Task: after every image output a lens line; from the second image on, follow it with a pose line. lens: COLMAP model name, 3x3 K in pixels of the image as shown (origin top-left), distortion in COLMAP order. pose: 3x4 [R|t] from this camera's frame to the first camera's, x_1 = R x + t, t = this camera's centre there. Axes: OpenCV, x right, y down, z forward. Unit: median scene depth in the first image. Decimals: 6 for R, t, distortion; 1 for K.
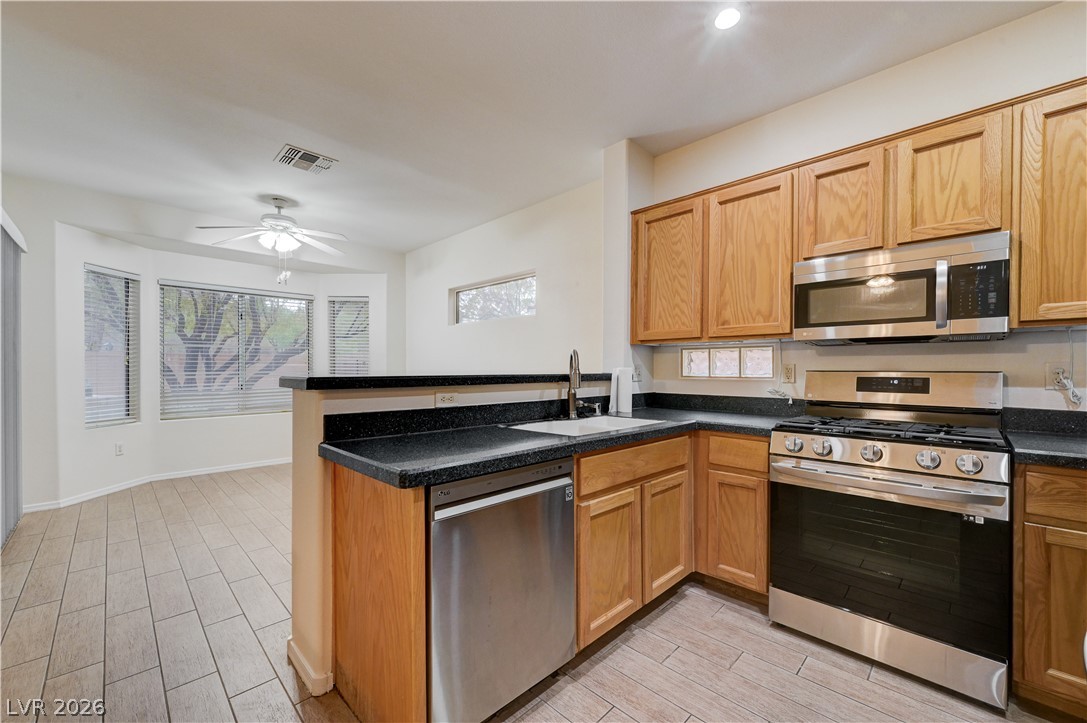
lens RADIAL K [[430.4, 0, 547.2], [0, 430.4, 372.5], [0, 0, 1]] dist [-0.001098, 0.000186]
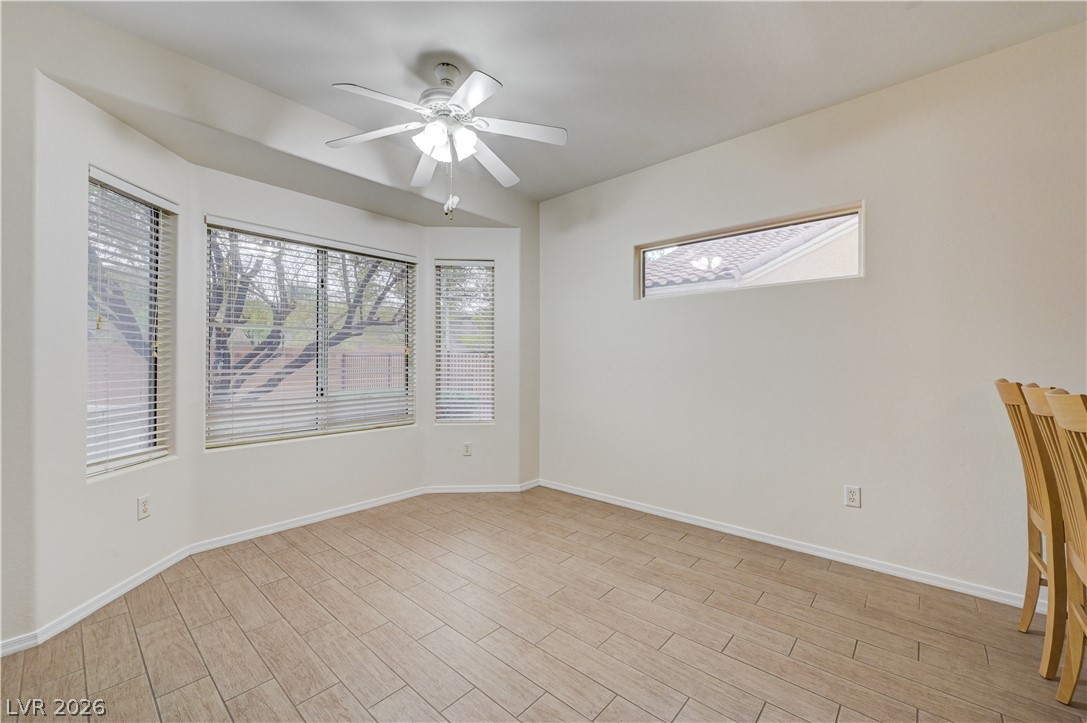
lens RADIAL K [[432.0, 0, 546.6], [0, 432.0, 359.7], [0, 0, 1]] dist [0.000061, 0.000188]
pose [[0.998444, -0.001464, 0.055749, -0.816660], [0.002442, 0.999844, -0.017468, -0.004543], [-0.055715, 0.017577, 0.998292, 0.660543]]
